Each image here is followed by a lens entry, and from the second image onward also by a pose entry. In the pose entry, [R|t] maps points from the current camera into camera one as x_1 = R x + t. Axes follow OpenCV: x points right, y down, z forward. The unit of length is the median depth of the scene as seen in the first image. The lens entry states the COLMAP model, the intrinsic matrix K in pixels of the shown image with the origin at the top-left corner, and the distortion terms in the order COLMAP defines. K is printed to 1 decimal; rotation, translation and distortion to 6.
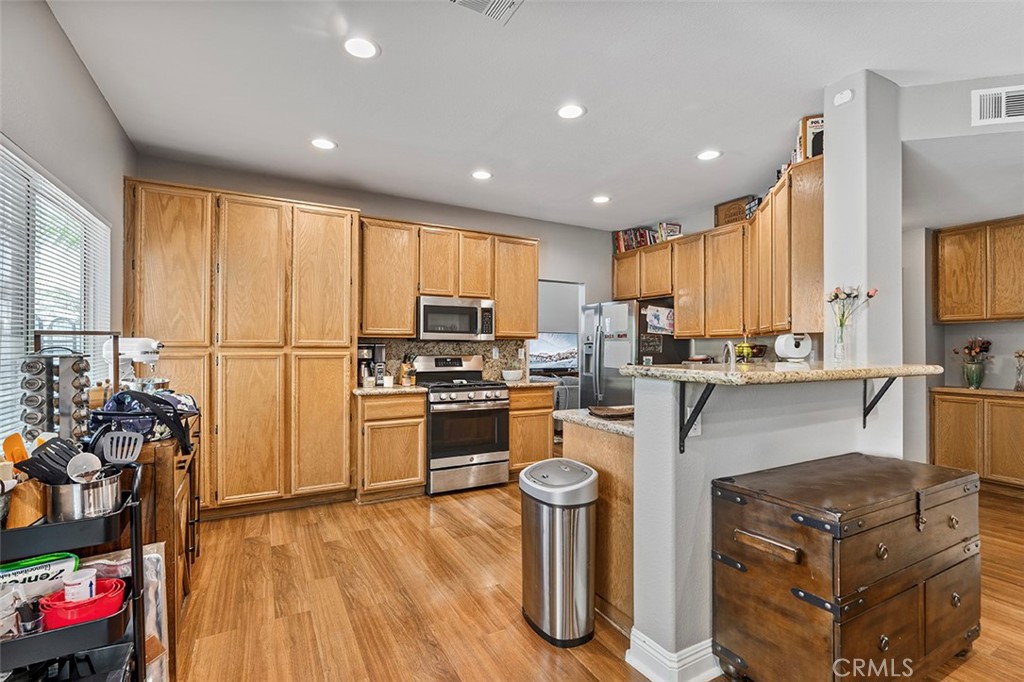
lens RADIAL K [[462.7, 0, 512.0], [0, 462.7, 341.0], [0, 0, 1]] dist [0.001638, -0.000011]
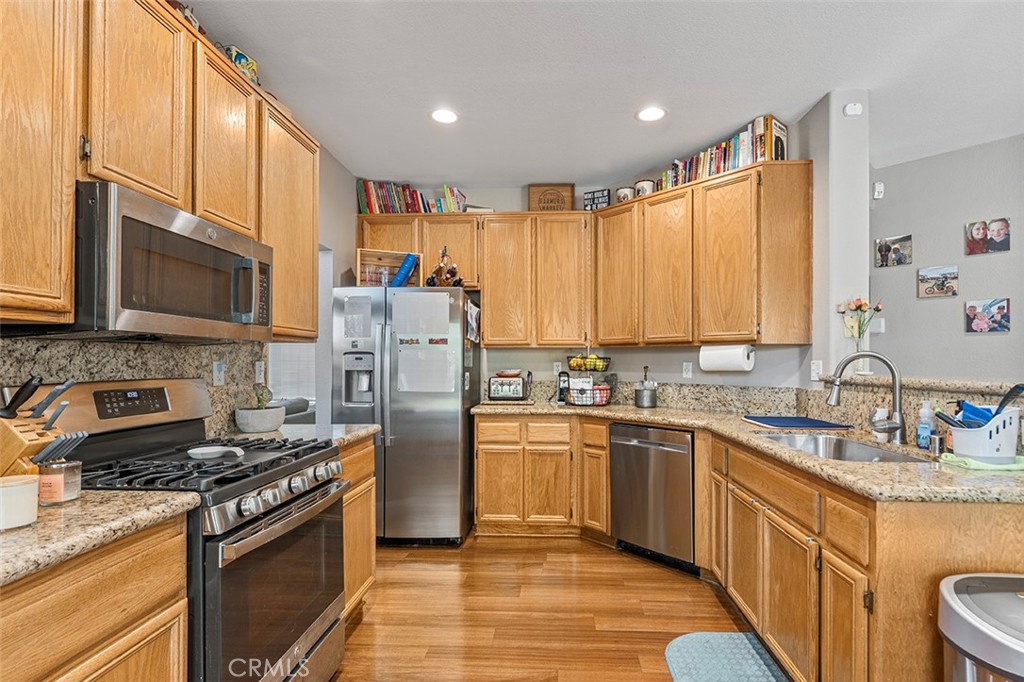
lens RADIAL K [[486.4, 0, 514.8], [0, 486.4, 355.1], [0, 0, 1]] dist [0.000284, 0.000027]
pose [[0.524305, 0.007987, 0.851493, -0.338647], [-0.012785, 0.999917, -0.001507, 0.009410], [-0.851435, -0.010096, 0.524364, 0.649505]]
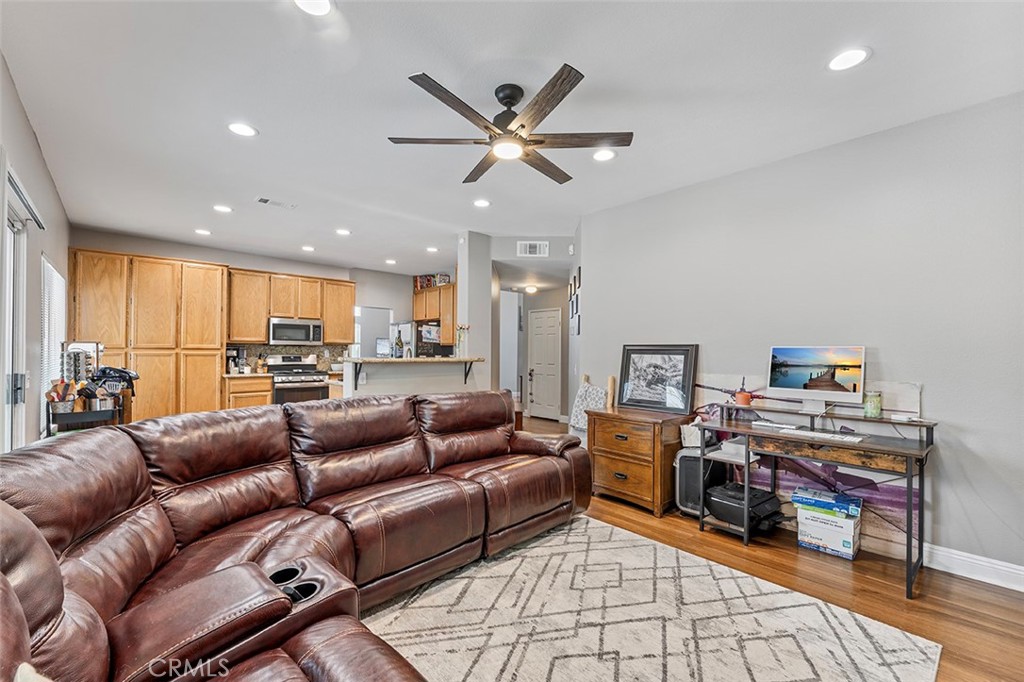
lens RADIAL K [[433.7, 0, 511.9], [0, 433.7, 348.0], [0, 0, 1]] dist [-0.002677, -0.000016]
pose [[0.973685, 0.006691, 0.227801, 0.294646], [-0.008345, 0.999945, 0.006298, -0.008354], [-0.227746, -0.008033, 0.973687, -0.707190]]
